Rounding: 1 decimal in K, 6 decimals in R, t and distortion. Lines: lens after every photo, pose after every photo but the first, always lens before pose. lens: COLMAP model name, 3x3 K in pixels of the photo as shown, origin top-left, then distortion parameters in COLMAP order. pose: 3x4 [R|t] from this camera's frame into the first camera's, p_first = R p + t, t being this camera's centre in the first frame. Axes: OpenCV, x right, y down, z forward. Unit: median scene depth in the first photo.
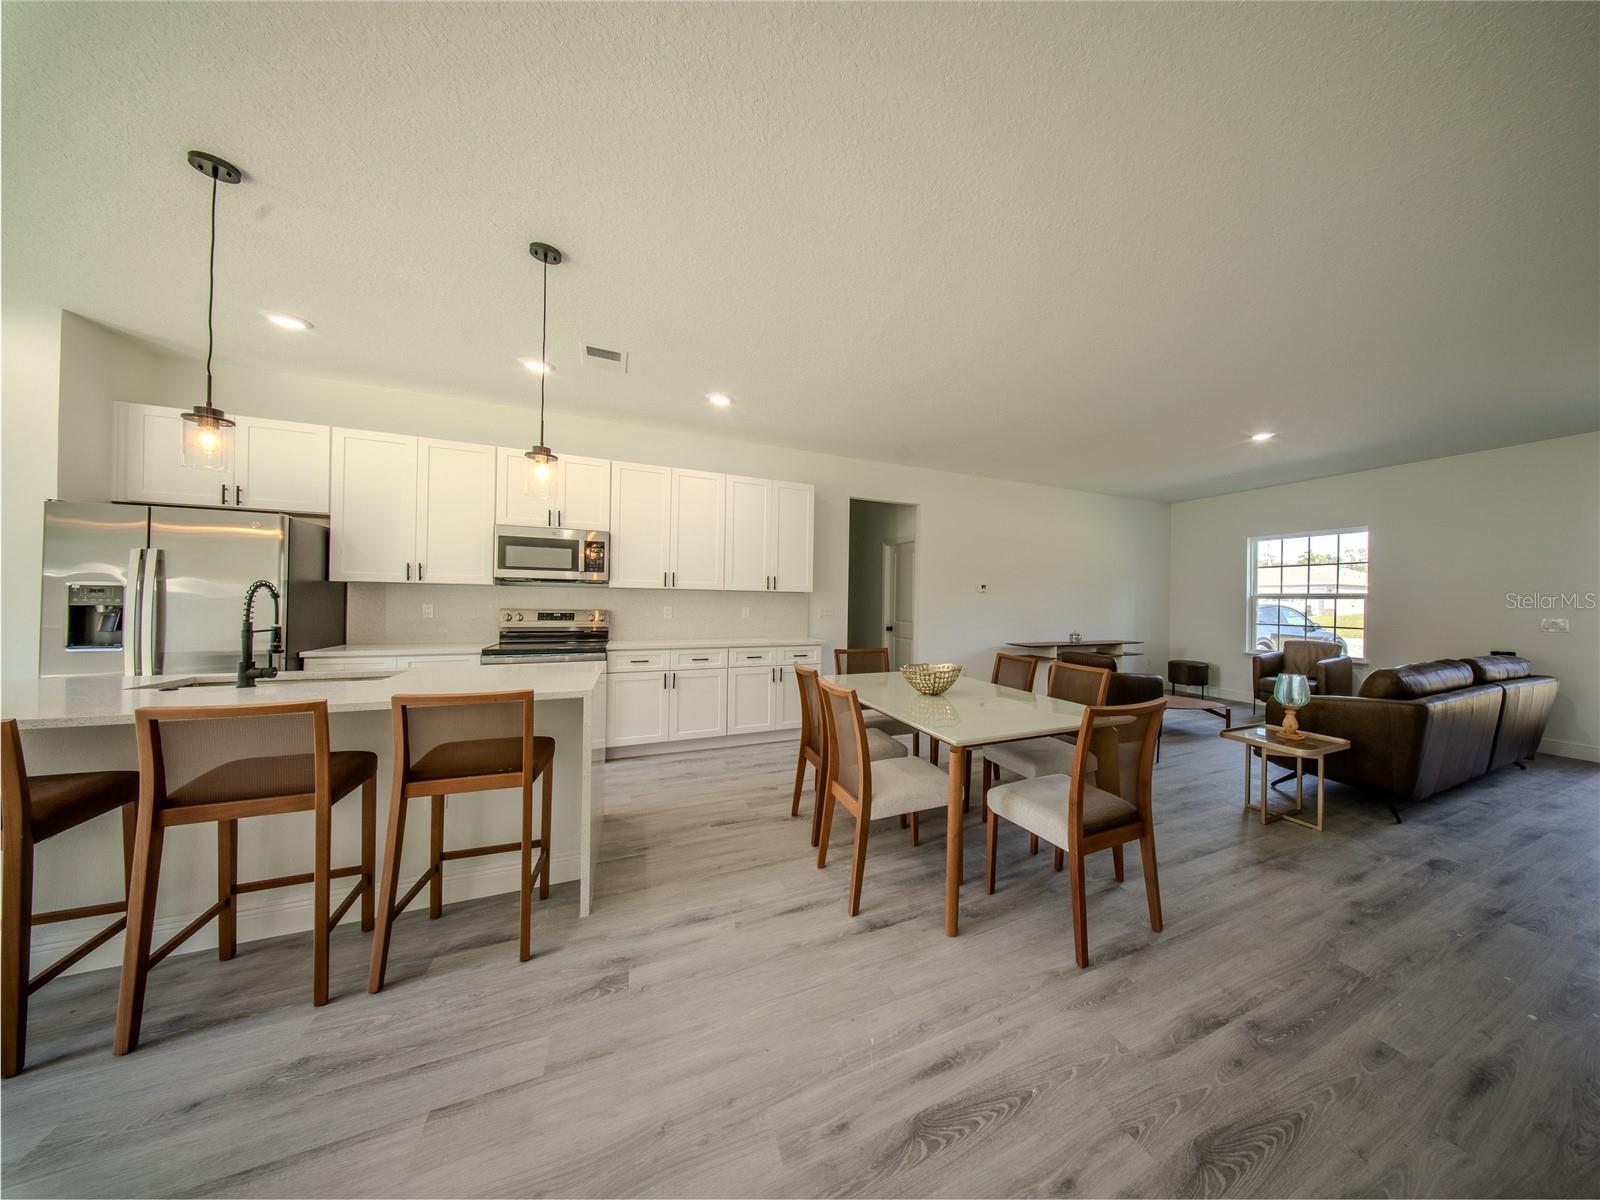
lens RADIAL K [[556.5, 0, 800.4], [0, 556.5, 606.3], [0, 0, 1]] dist [-0.001952, -0.001824]
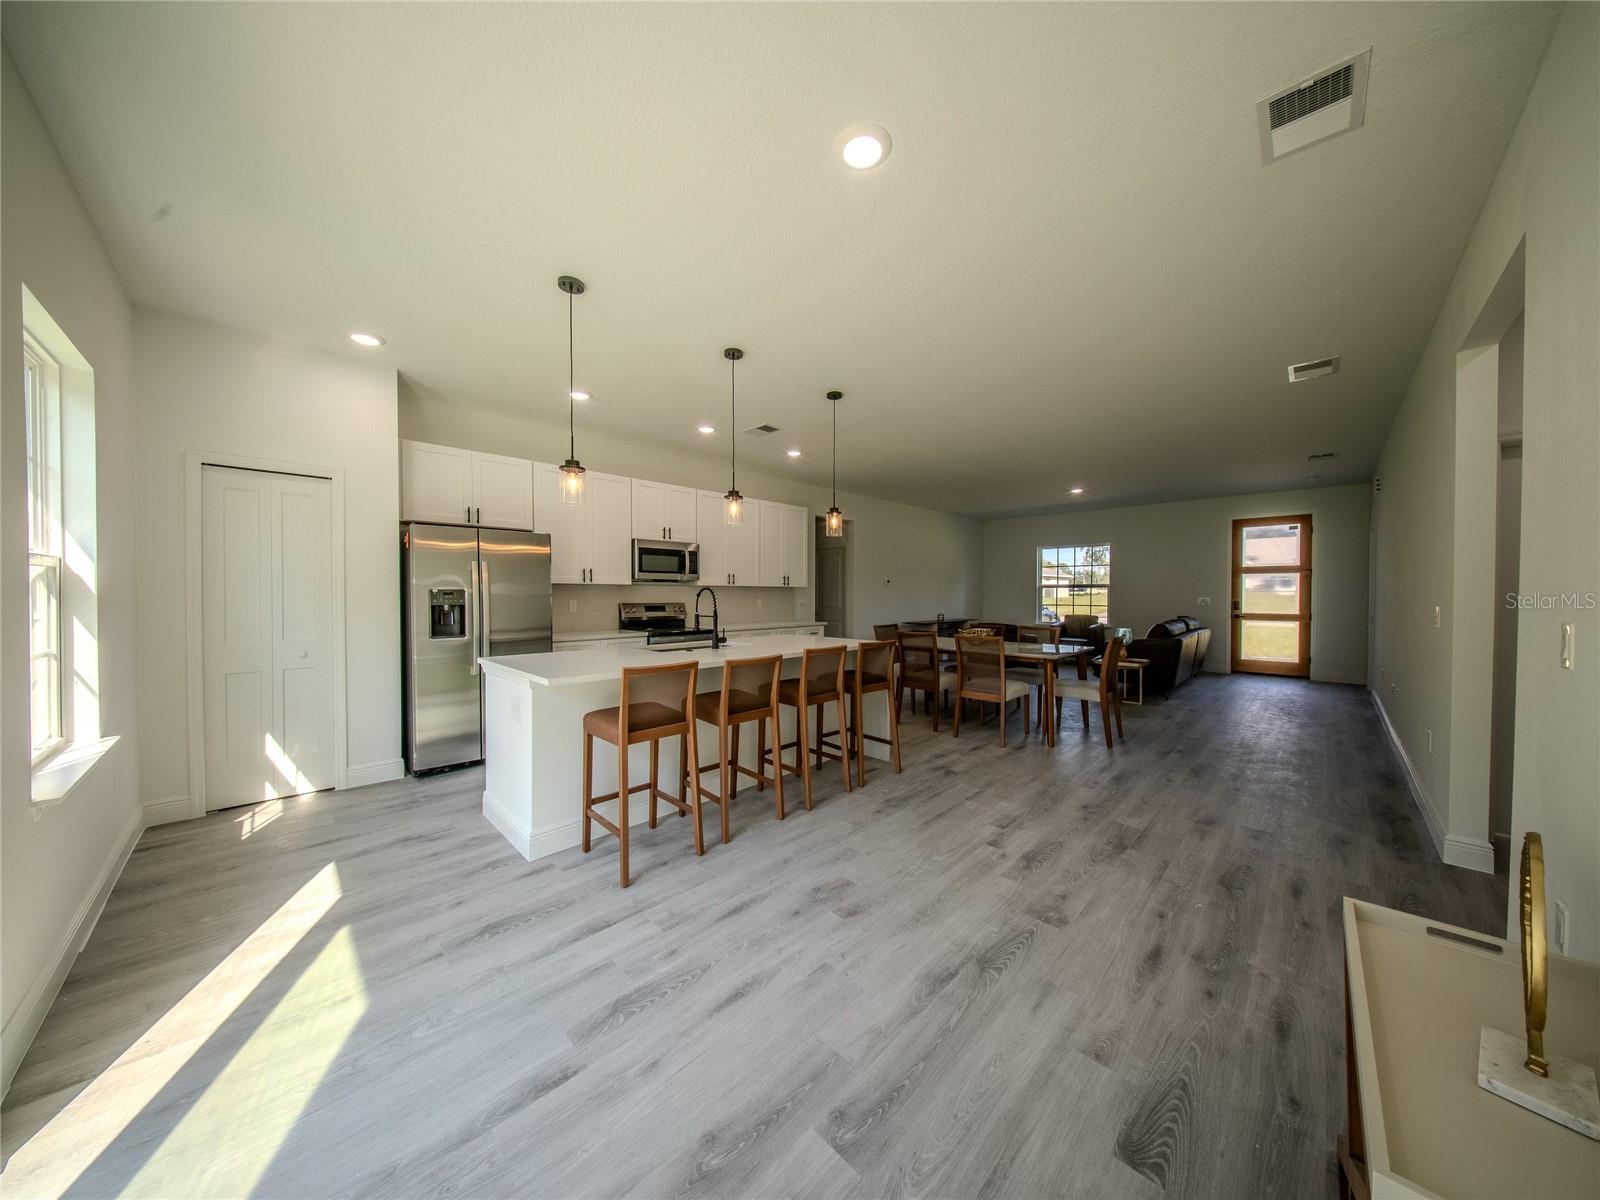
lens RADIAL K [[530.9, 0, 791.1], [0, 530.9, 600.8], [0, 0, 1]] dist [-0.001188, 0.000025]
pose [[0.942328, -0.017945, 0.334210, -0.548314], [0.015455, 0.999829, 0.010109, -0.006809], [-0.334334, -0.004361, 0.942444, -0.252372]]
